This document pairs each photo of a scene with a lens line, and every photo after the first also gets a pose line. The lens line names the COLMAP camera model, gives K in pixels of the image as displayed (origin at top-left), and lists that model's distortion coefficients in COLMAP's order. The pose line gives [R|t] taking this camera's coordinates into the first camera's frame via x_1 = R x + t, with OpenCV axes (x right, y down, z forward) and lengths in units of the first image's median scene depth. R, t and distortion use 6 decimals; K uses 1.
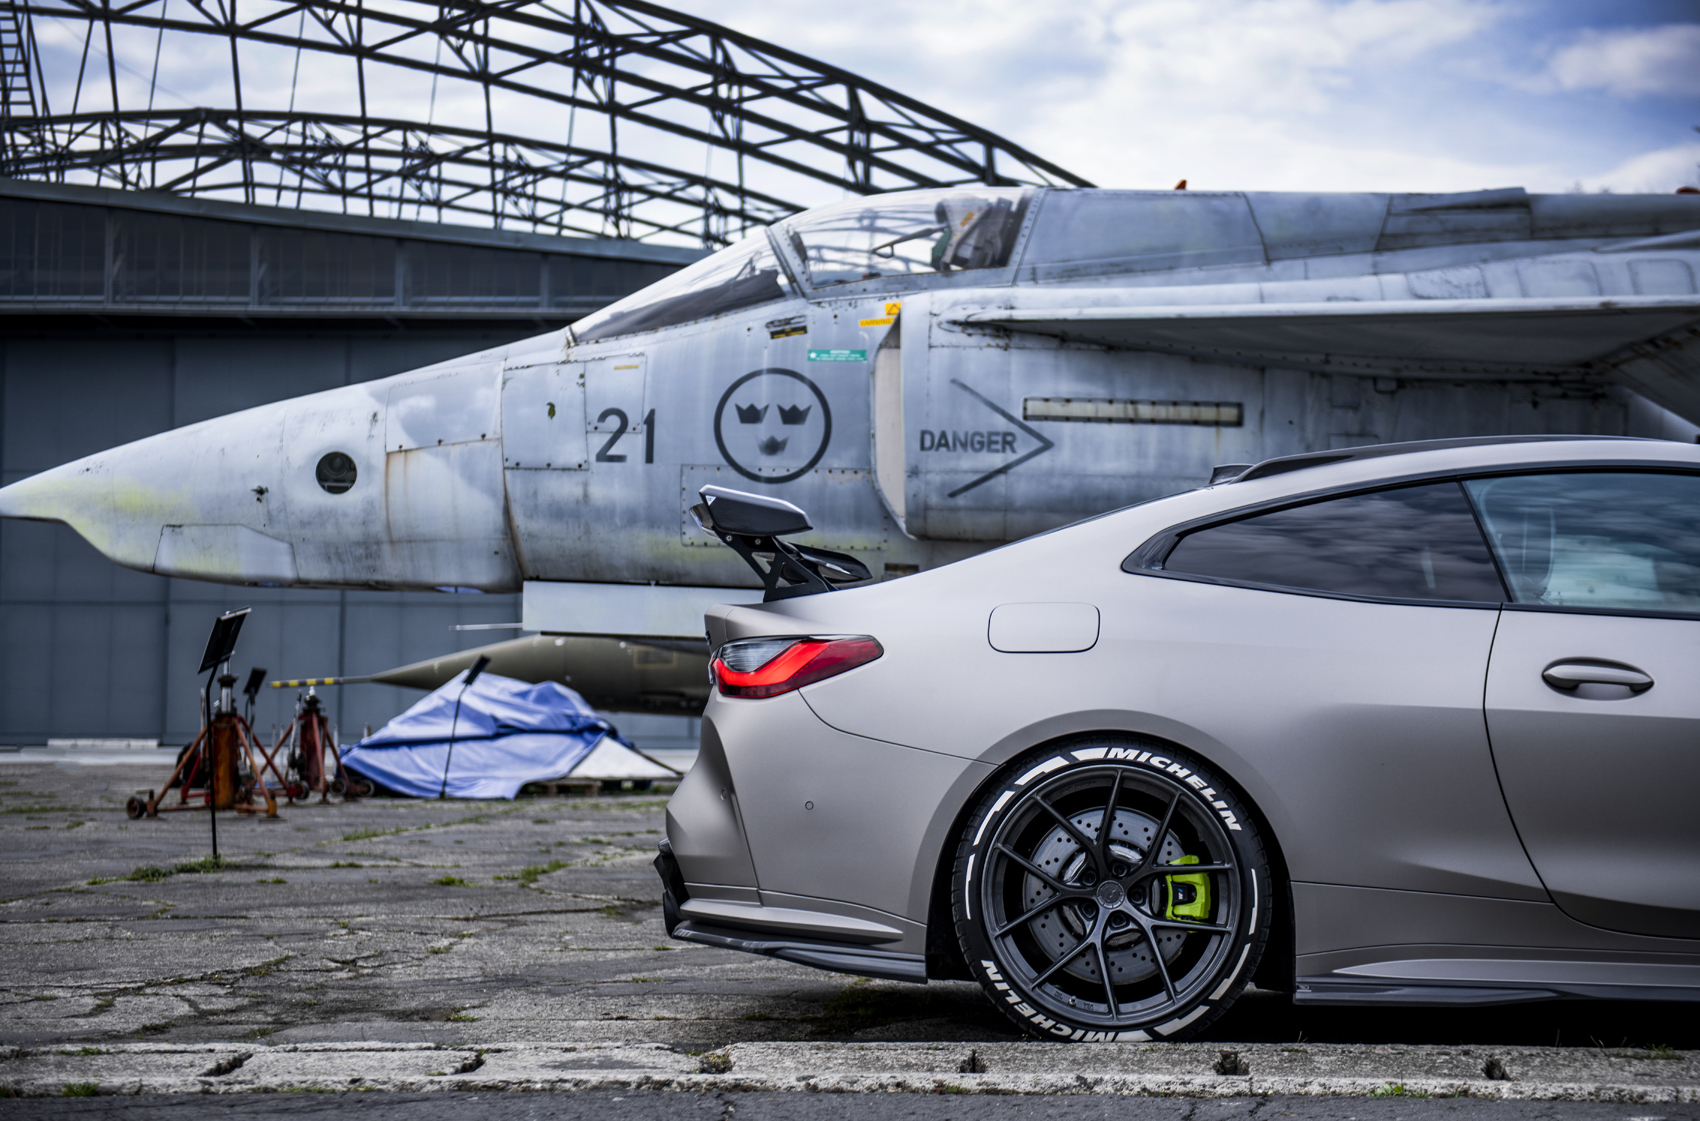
lens RADIAL K [[2745.8, 0, 850.0], [0, 2745.8, 560.5], [0, 0, 1]] dist [0.145542, -0.007734]
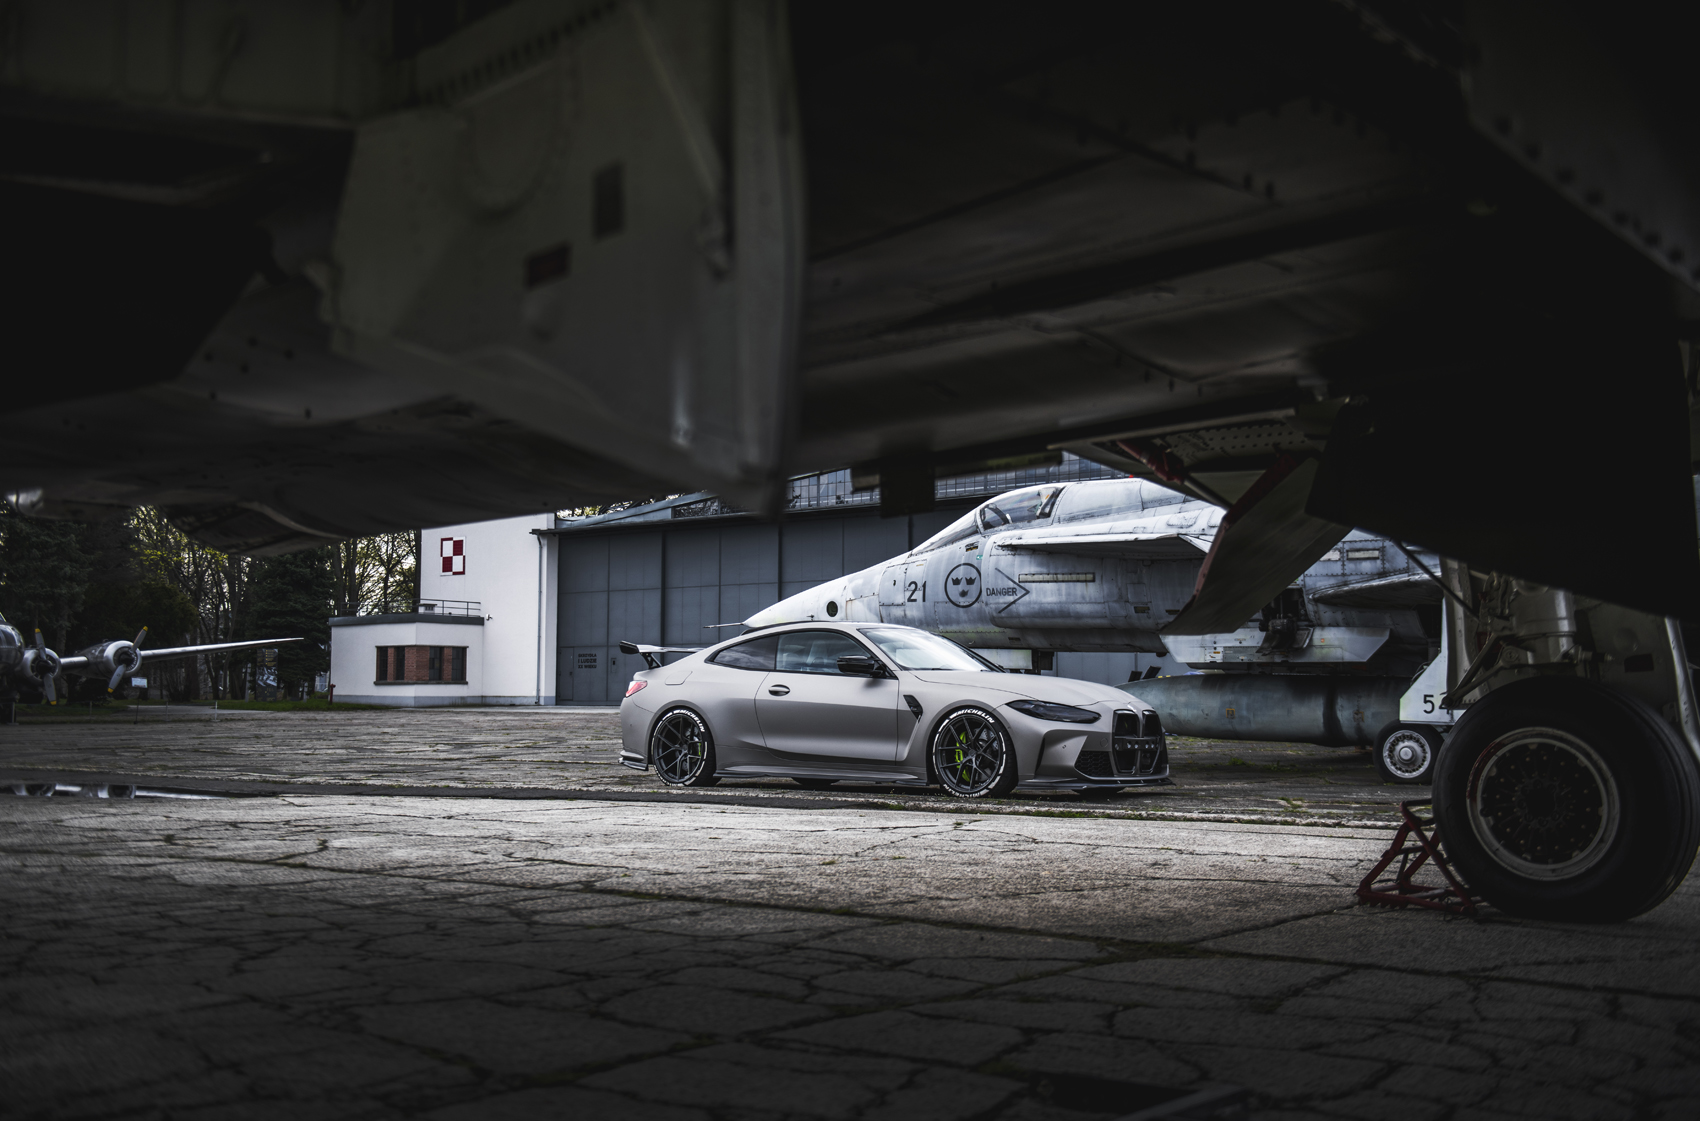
lens RADIAL K [[1736.2, 0, 850.0], [0, 1736.2, 560.5], [0, 0, 1]] dist [0.044210, -0.006476]
pose [[0.830379, -0.049826, -0.554967, 0.791013], [0.039578, 0.998752, -0.030450, -0.026993], [0.555792, 0.003321, 0.831315, -0.419597]]
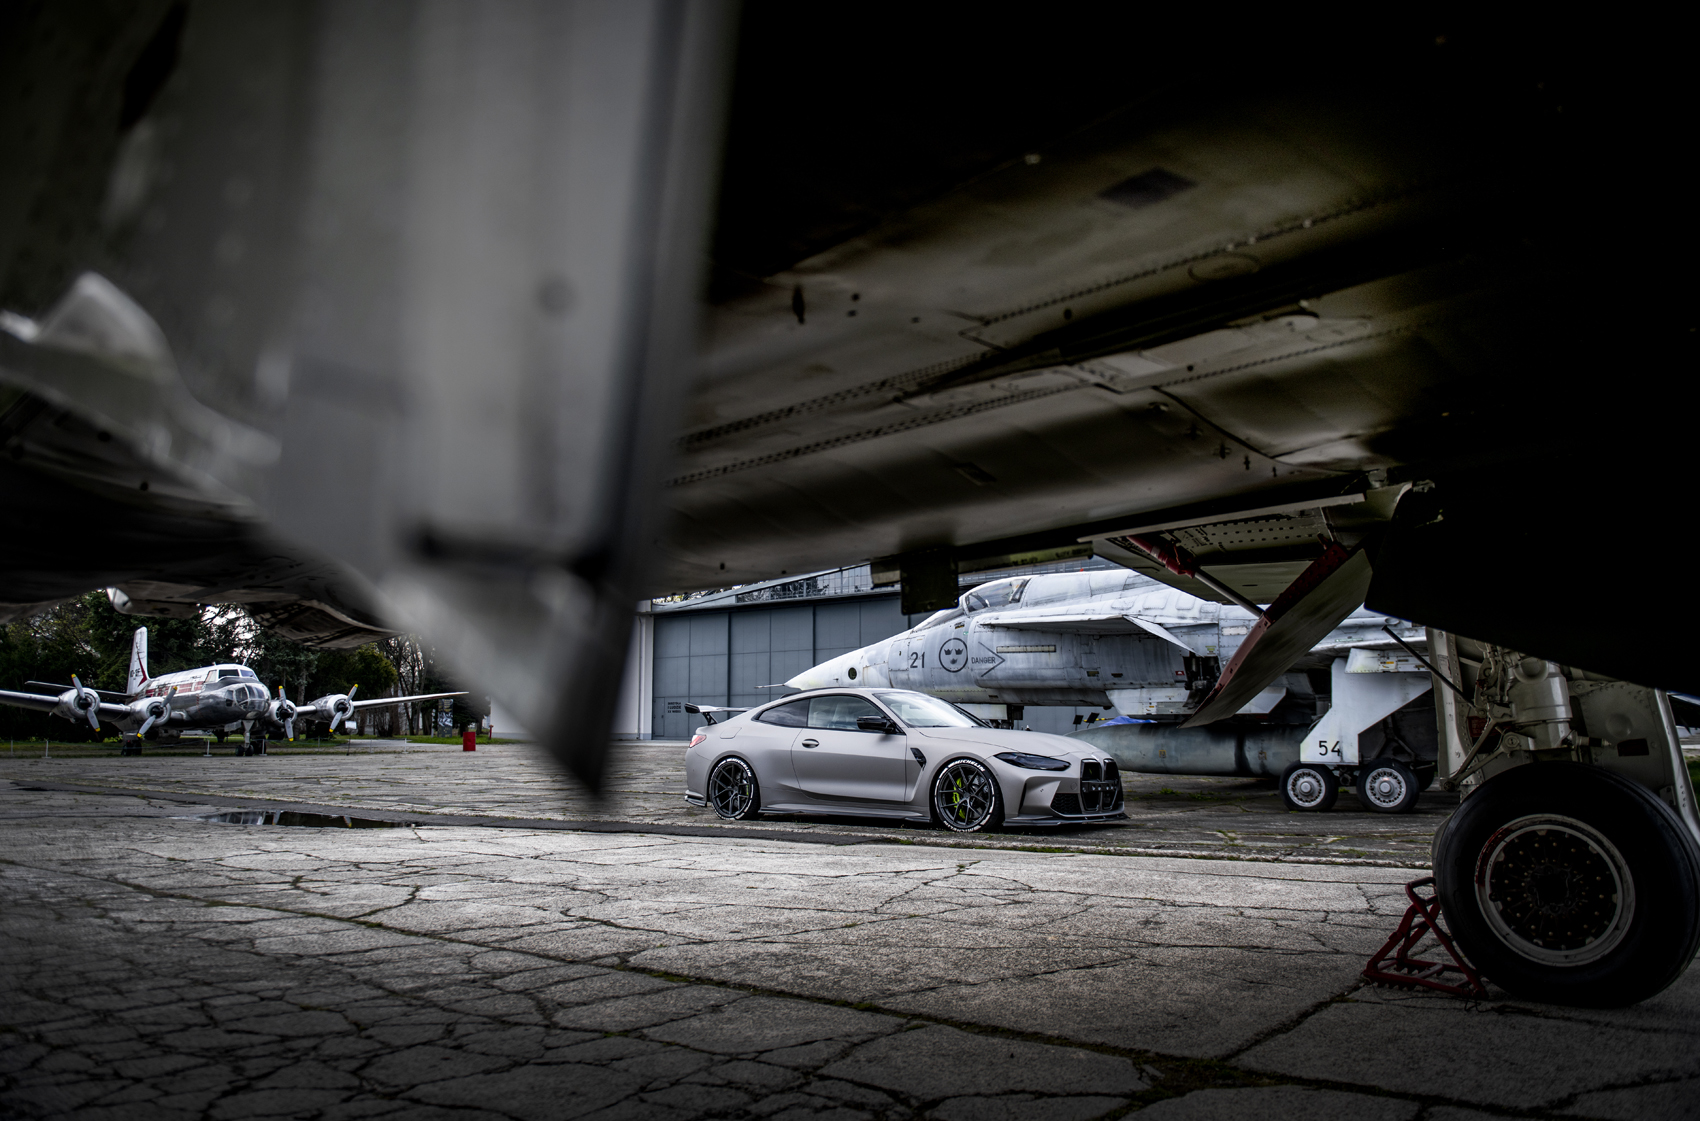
lens RADIAL K [[1240.4, 0, 850.0], [0, 1240.4, 560.5], [0, 0, 1]] dist [-0.048285, -0.000505]
pose [[0.823290, -0.087768, -0.560794, 0.726622], [0.045910, 0.995033, -0.088329, -0.036239], [0.565761, 0.046975, 0.823230, -0.324741]]
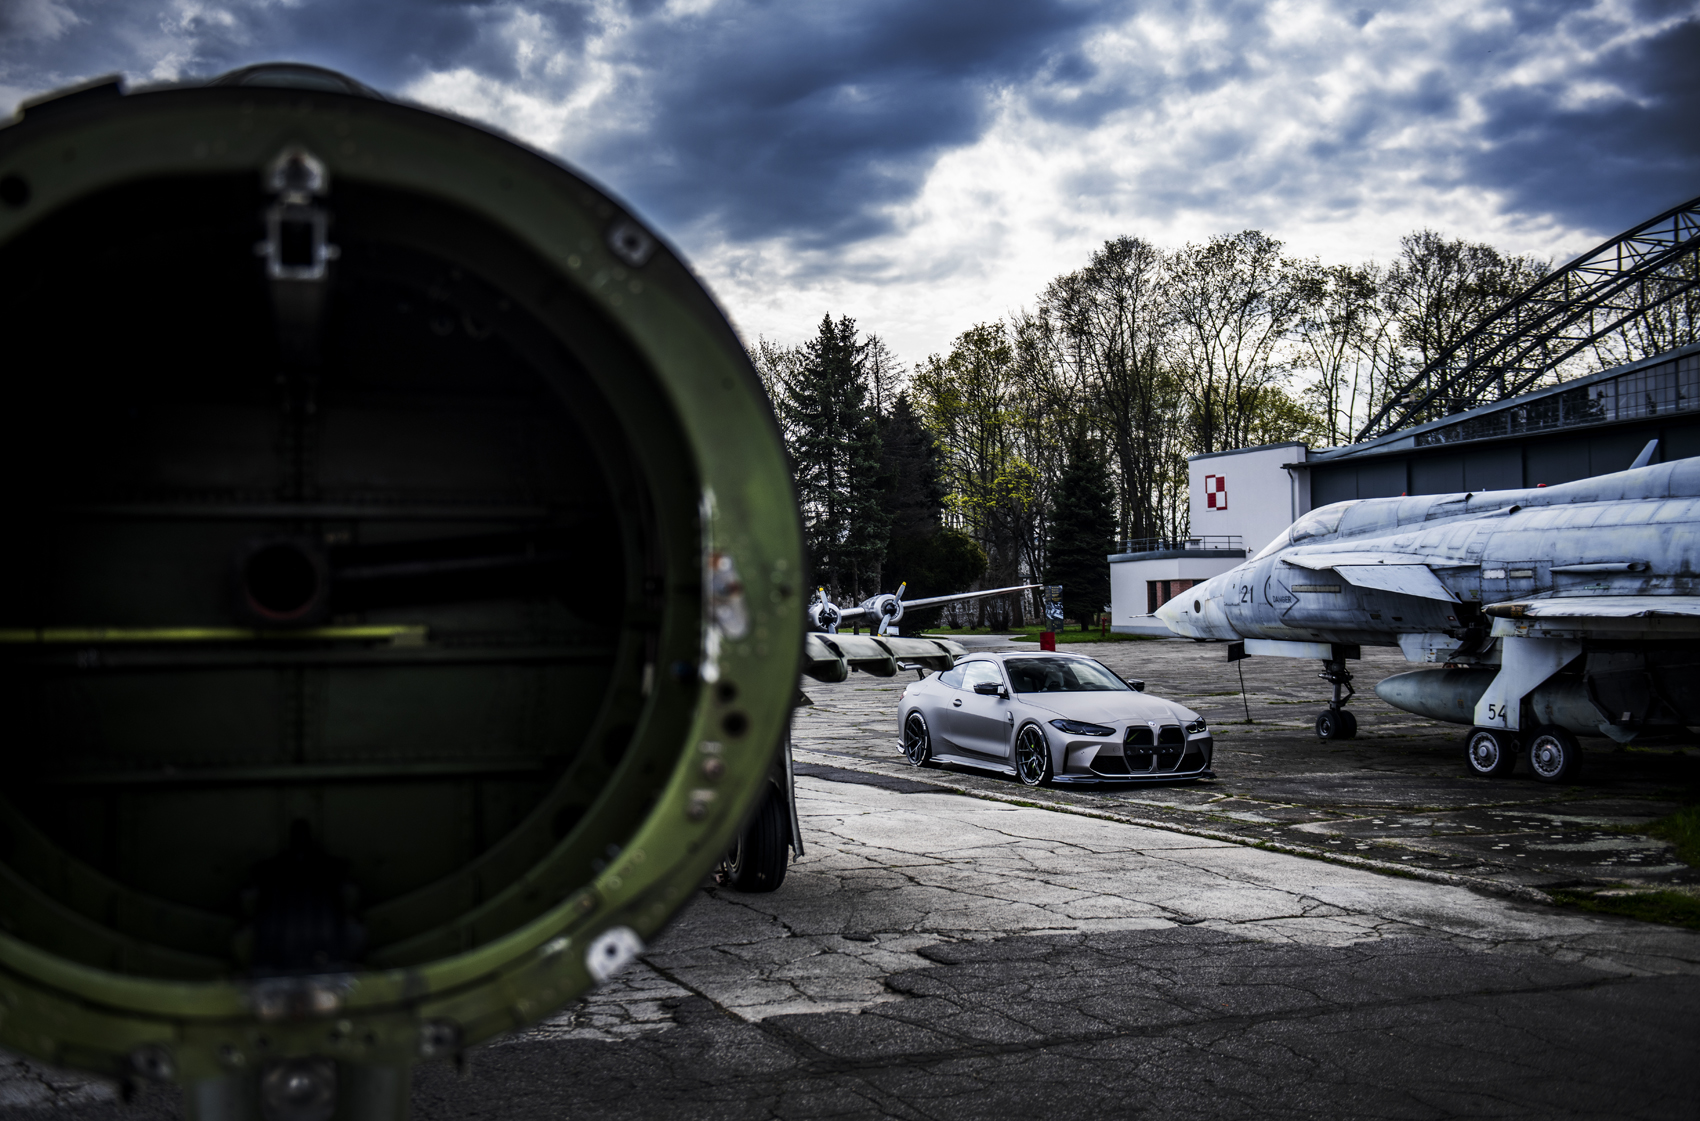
lens RADIAL K [[1787.5, 0, 849.3], [0, 1787.5, 584.7], [0, 0, 1]] dist [0.089435, 0.003750]
pose [[0.455703, -0.029851, -0.889631, 1.548104], [0.079974, 0.996769, 0.007520, -0.108459], [0.886532, -0.074575, 0.456618, -0.347780]]
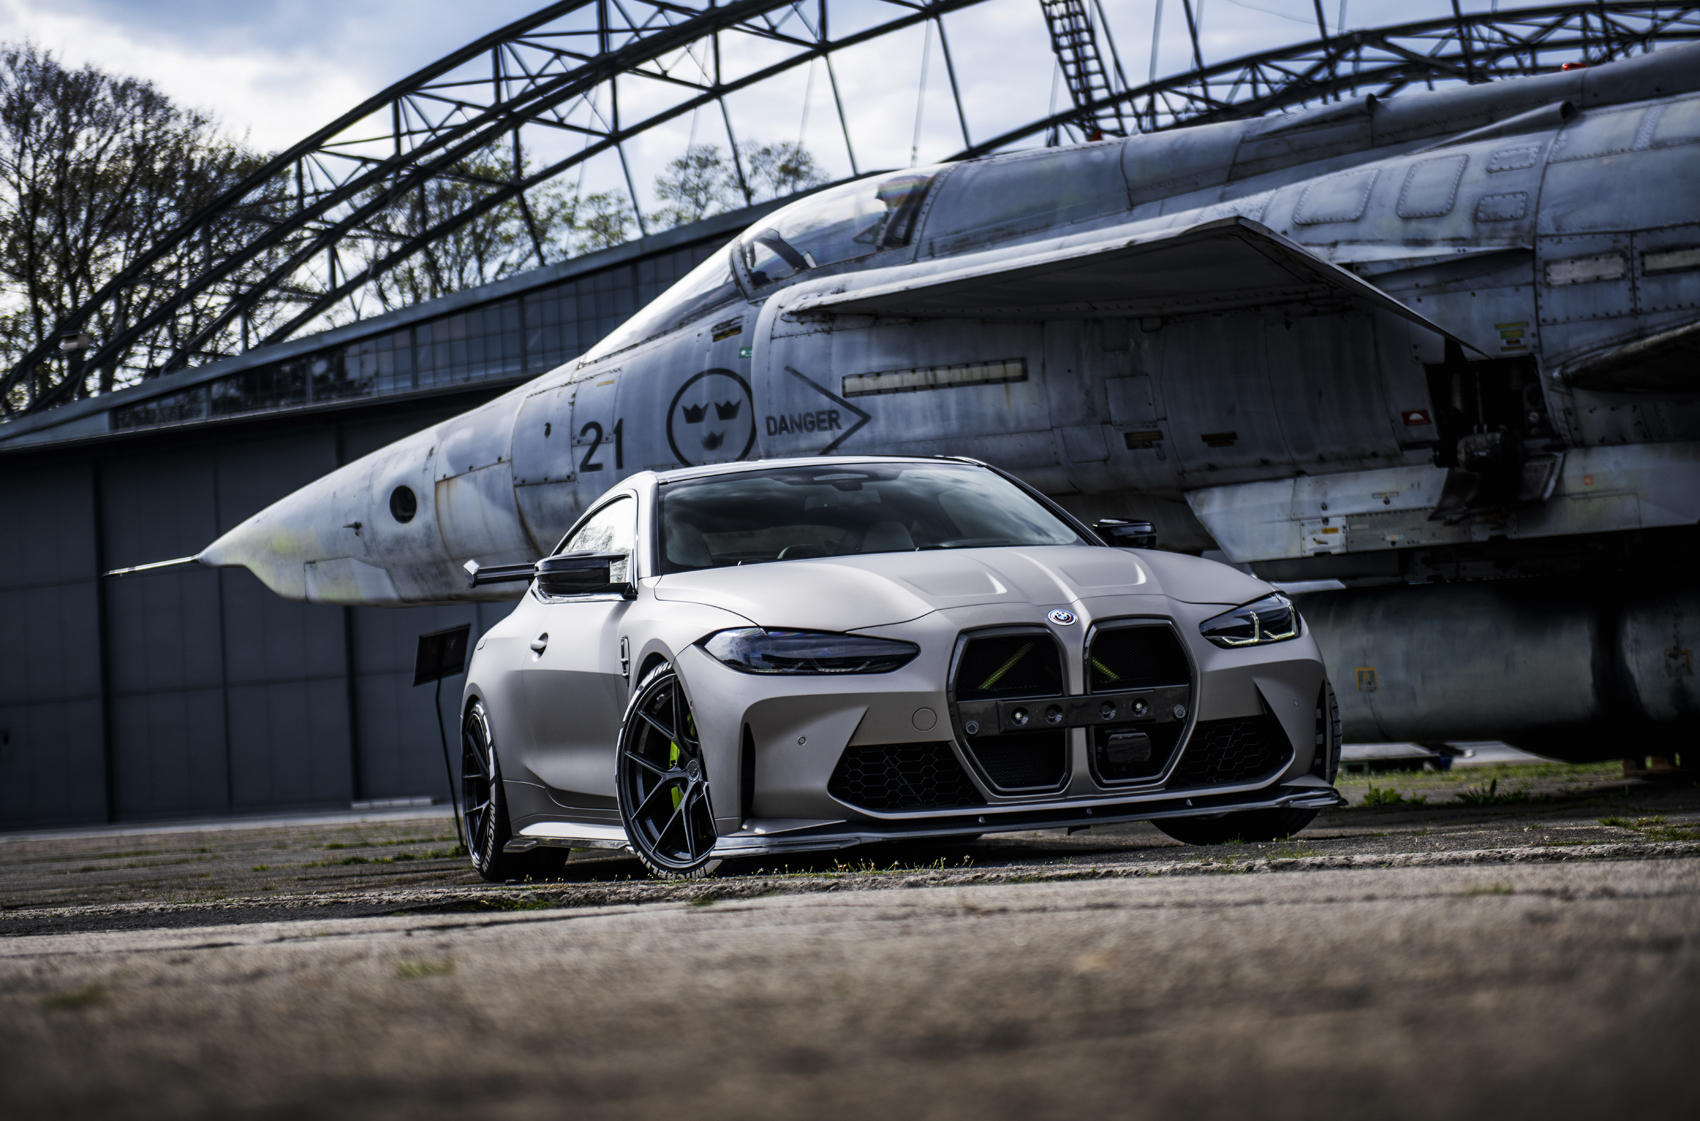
lens RADIAL K [[3357.8, 0, 811.3], [0, 3357.8, 568.6], [0, 0, 1]] dist [0.132390, -0.190233]
pose [[0.873719, -0.088497, -0.478312, 0.632433], [0.093186, 0.995551, -0.013976, 0.030360], [0.477421, -0.032361, 0.878079, -0.144457]]
